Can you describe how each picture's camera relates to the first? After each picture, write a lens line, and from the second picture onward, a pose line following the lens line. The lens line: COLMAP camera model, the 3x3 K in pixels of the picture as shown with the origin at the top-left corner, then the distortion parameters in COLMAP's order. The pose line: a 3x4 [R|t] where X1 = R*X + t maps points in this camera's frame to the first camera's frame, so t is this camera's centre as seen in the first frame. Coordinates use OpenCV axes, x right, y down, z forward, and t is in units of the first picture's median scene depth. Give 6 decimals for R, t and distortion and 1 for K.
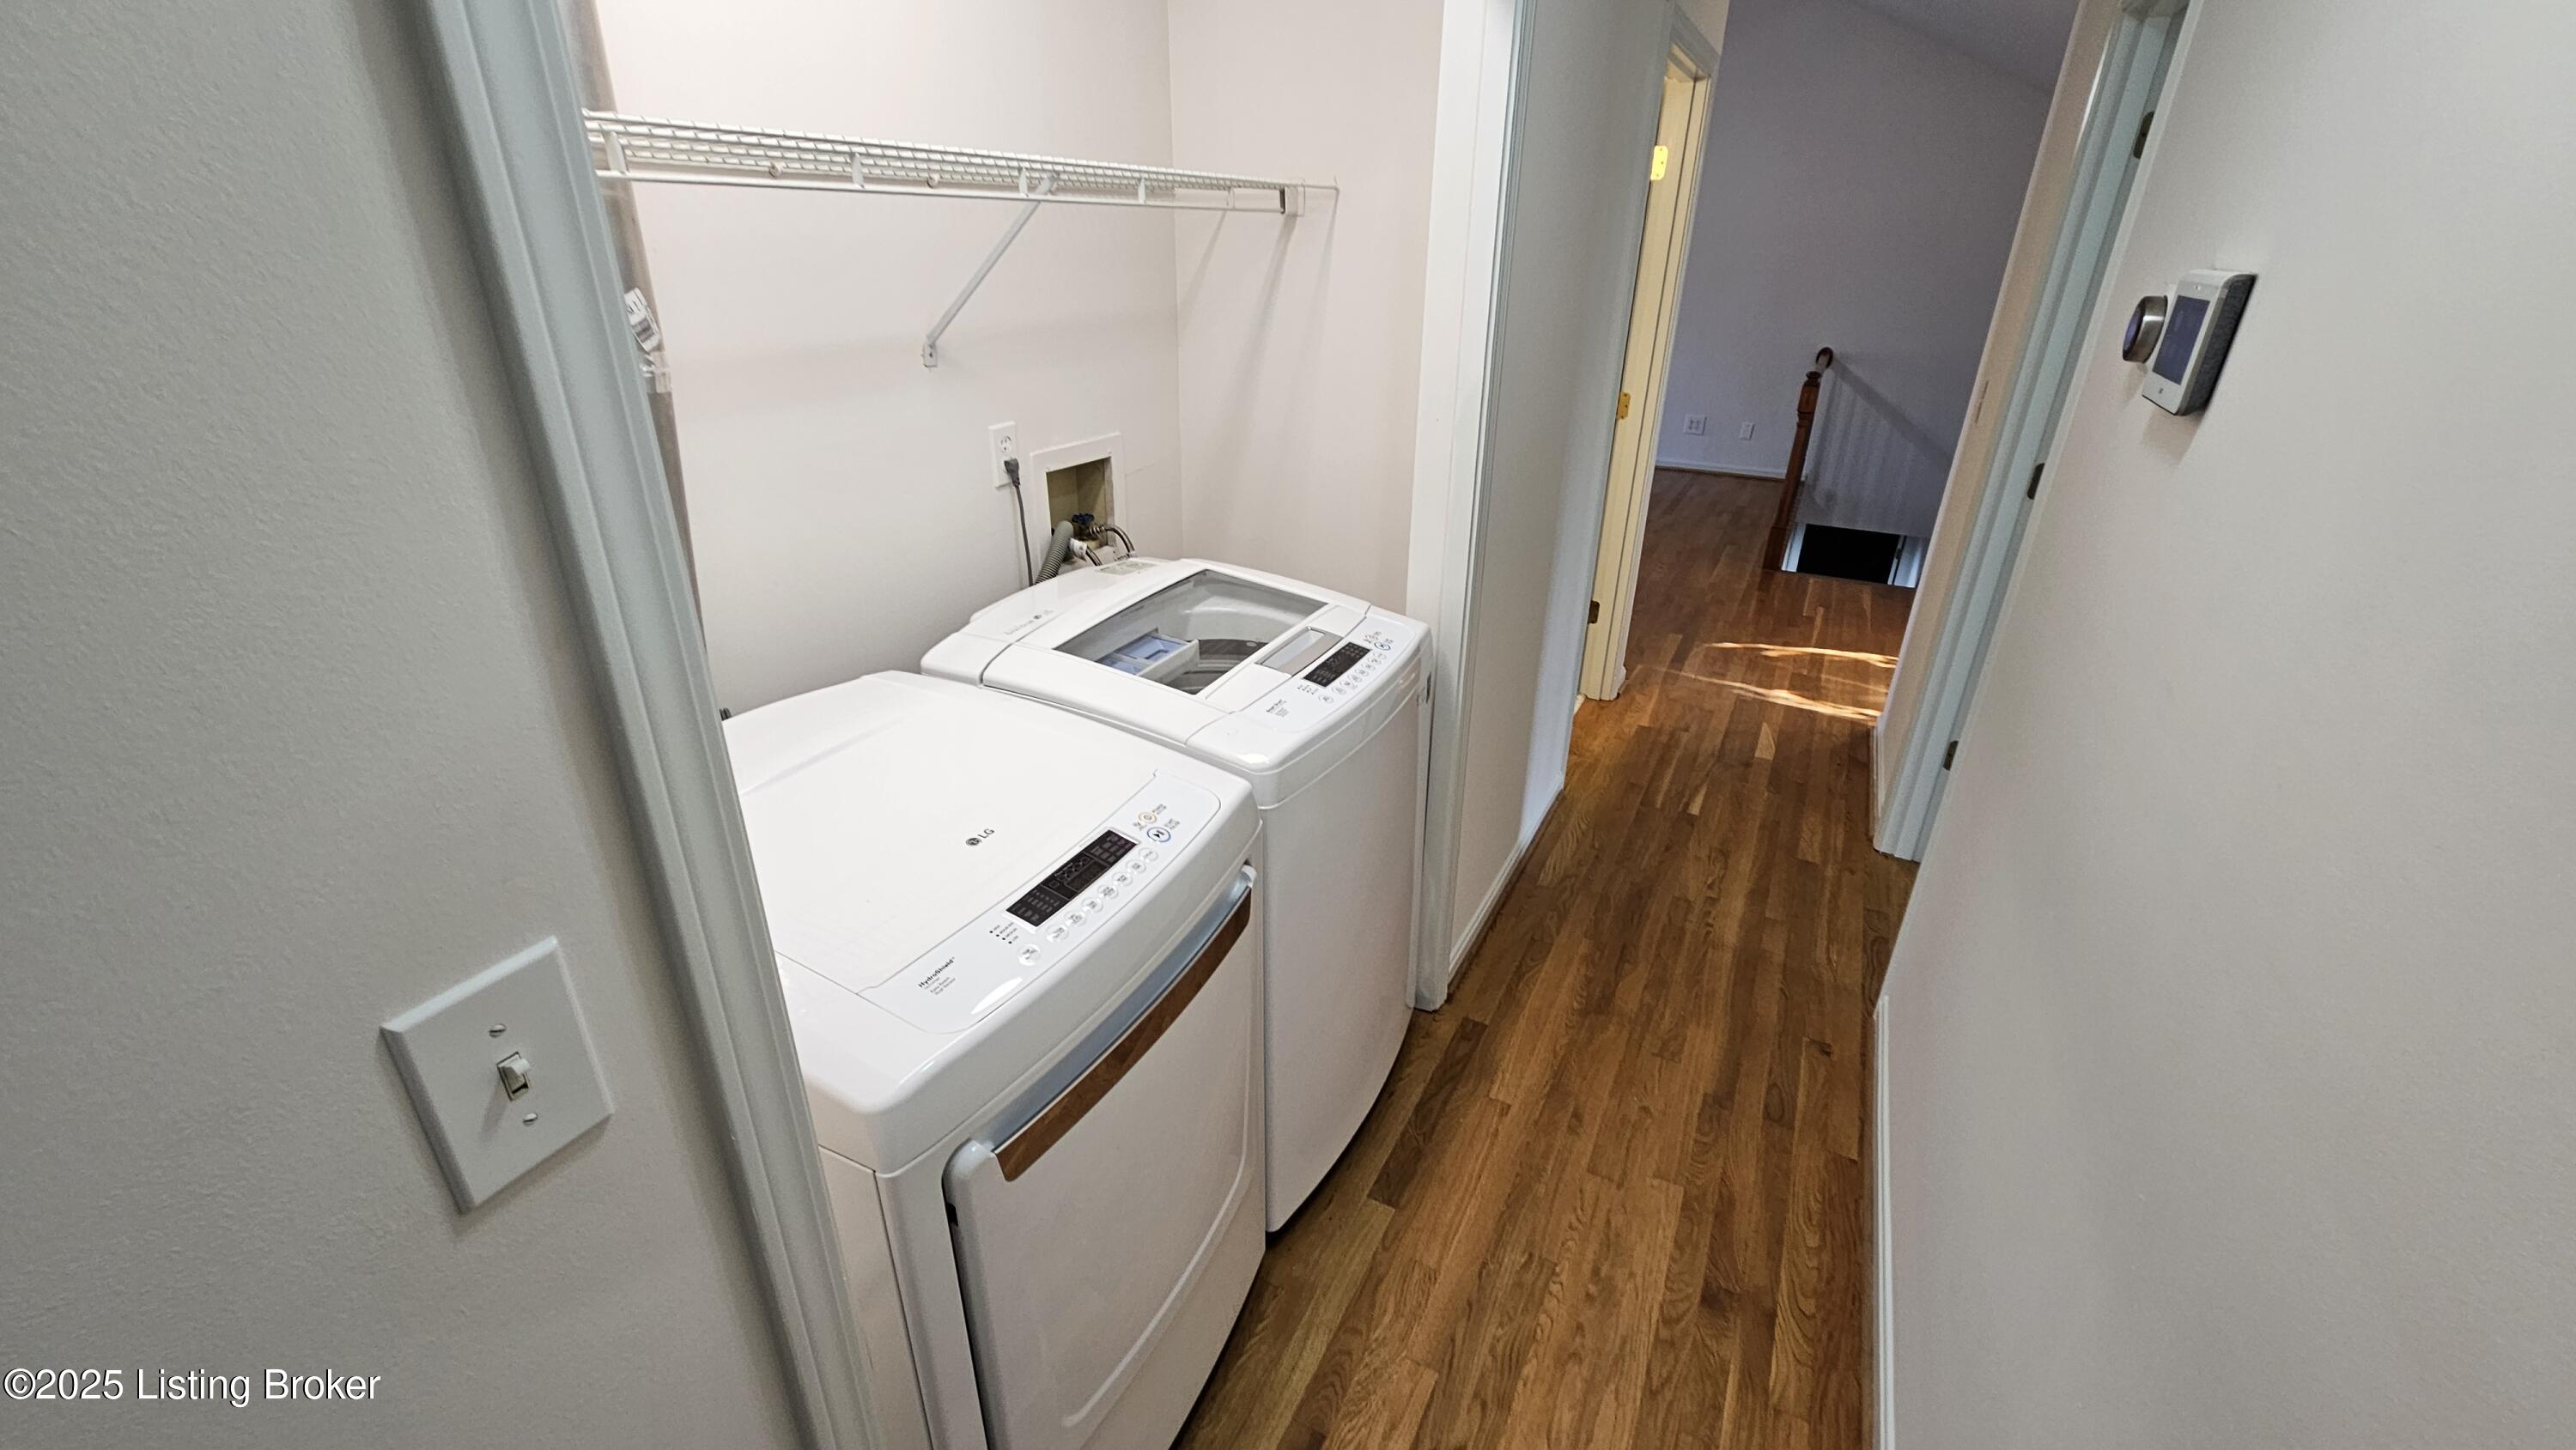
lens RADIAL K [[1057.5, 0, 1293.0], [0, 1057.5, 708.6], [0, 0, 1]] dist [0.001985, 0.000315]
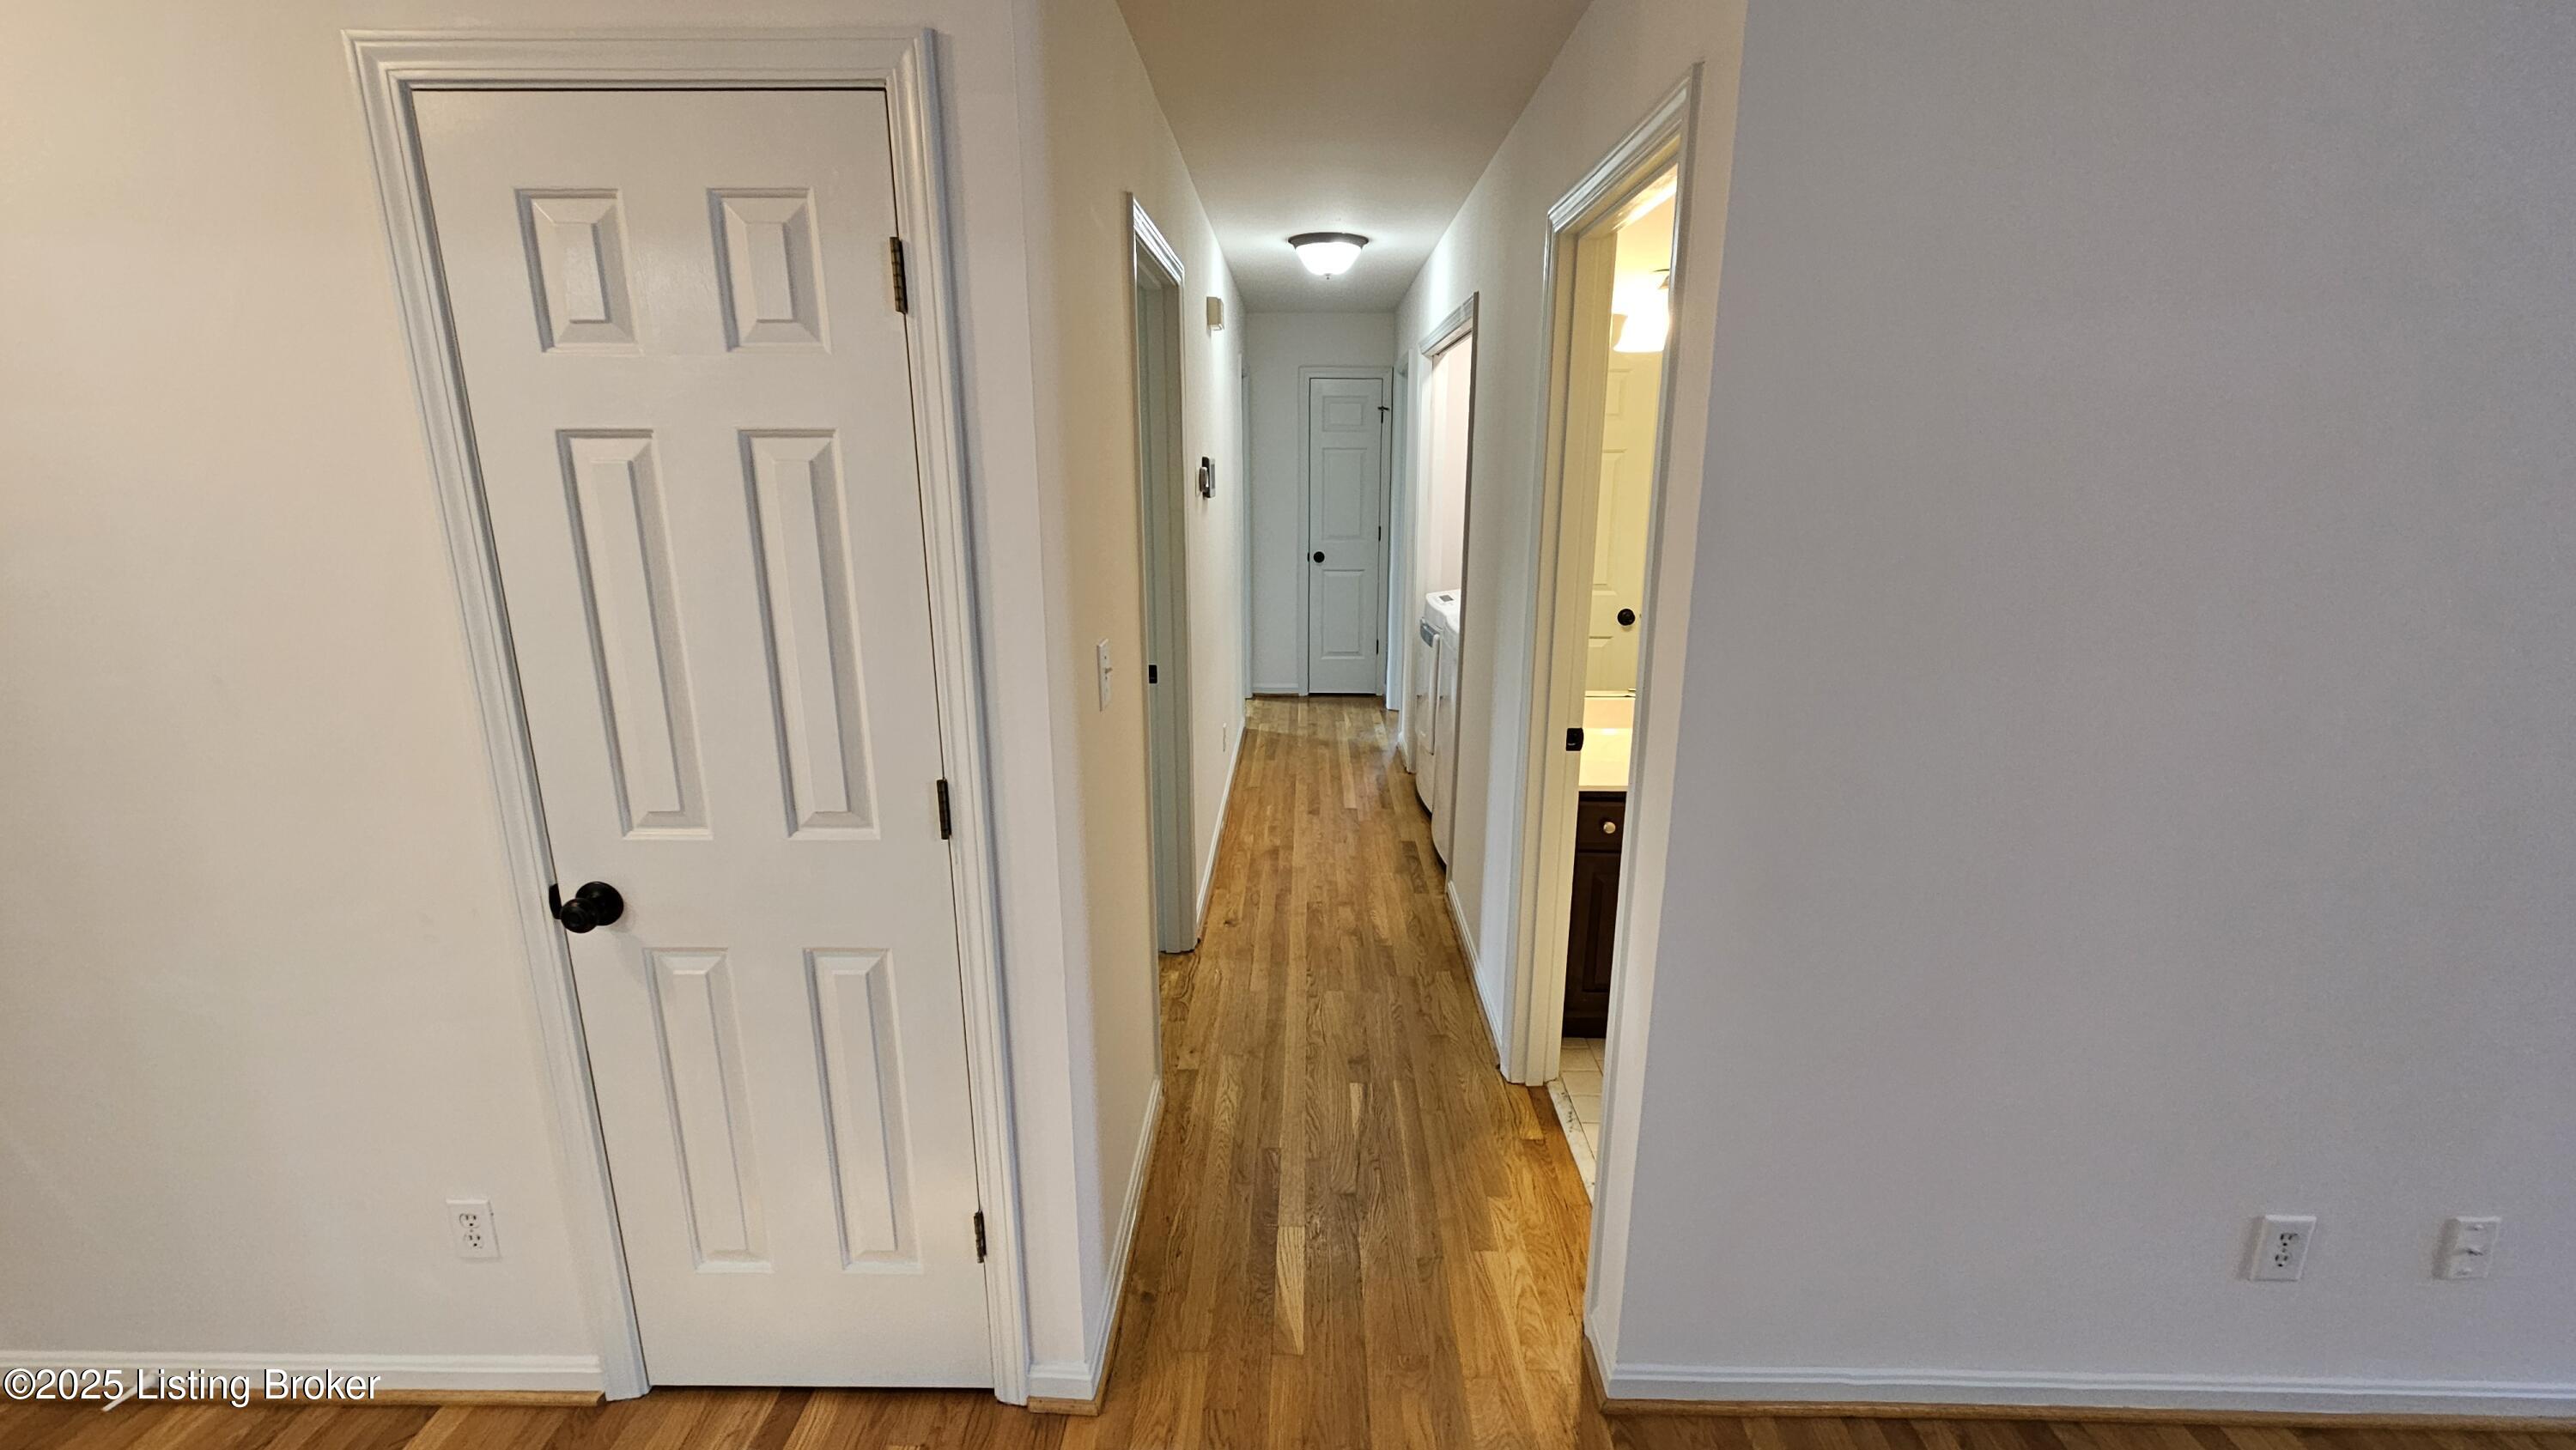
lens RADIAL K [[1057.5, 0, 1293.0], [0, 1057.5, 708.6], [0, 0, 1]] dist [0.001985, 0.000315]
pose [[-0.898659, 0.085542, -0.430227, 0.778626], [-0.198003, 0.796087, 0.571875, -0.629741], [0.391417, 0.599106, -0.698473, 1.421442]]
